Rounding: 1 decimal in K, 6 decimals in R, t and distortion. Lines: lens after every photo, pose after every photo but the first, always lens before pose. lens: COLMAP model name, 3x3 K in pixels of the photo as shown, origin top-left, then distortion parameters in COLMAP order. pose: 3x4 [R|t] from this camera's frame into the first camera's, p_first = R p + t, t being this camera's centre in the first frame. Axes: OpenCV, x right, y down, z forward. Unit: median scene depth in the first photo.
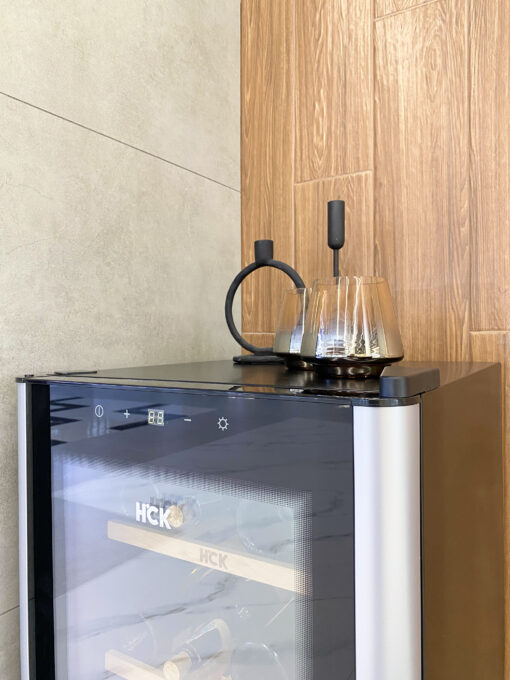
lens RADIAL K [[512.2, 0, 255.0], [0, 512.2, 340.0], [0, 0, 1]] dist [0.004360, -0.070827]
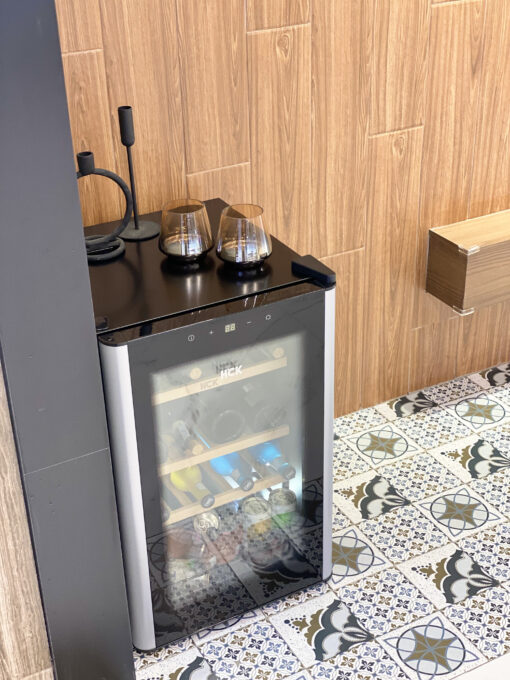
lens RADIAL K [[998.3, 0, 255.0], [0, 998.3, 340.0], [0, 0, 1]] dist [0.031144, -0.088142]
pose [[0.487282, -0.427305, 0.761555, -1.621899], [0.028764, 0.879479, 0.475067, -0.848069], [-0.872771, -0.209586, 0.440846, -0.393158]]
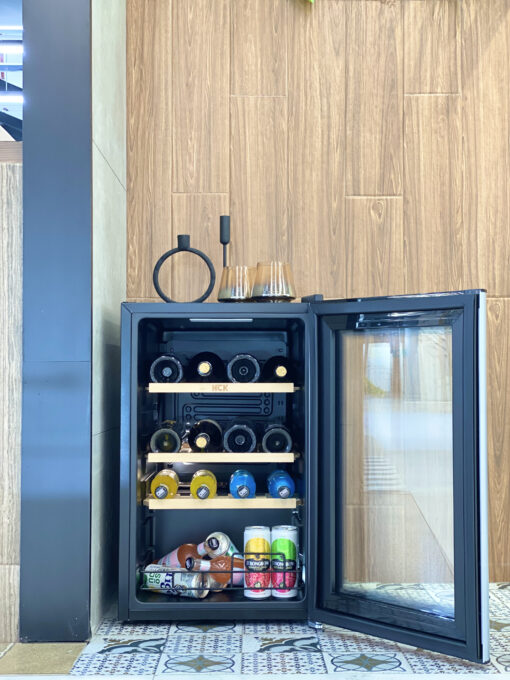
lens RADIAL K [[998.3, 0, 255.0], [0, 998.3, 340.0], [0, 0, 1]] dist [0.031144, -0.088142]
pose [[0.835002, 0.024194, 0.549714, -1.439577], [0.001770, 0.998910, -0.046652, 0.267304], [-0.550243, 0.039928, 0.834049, -1.641344]]
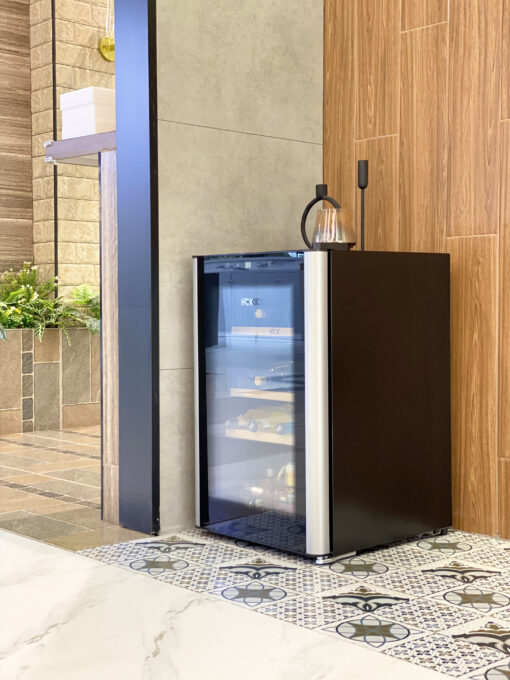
lens RADIAL K [[998.3, 0, 255.0], [0, 998.3, 340.0], [0, 0, 1]] dist [0.031144, -0.088142]
pose [[0.965082, 0.012933, -0.261627, 0.644568], [-0.003881, 0.999377, 0.035086, 0.192978], [0.261918, -0.032845, 0.964531, -2.146303]]
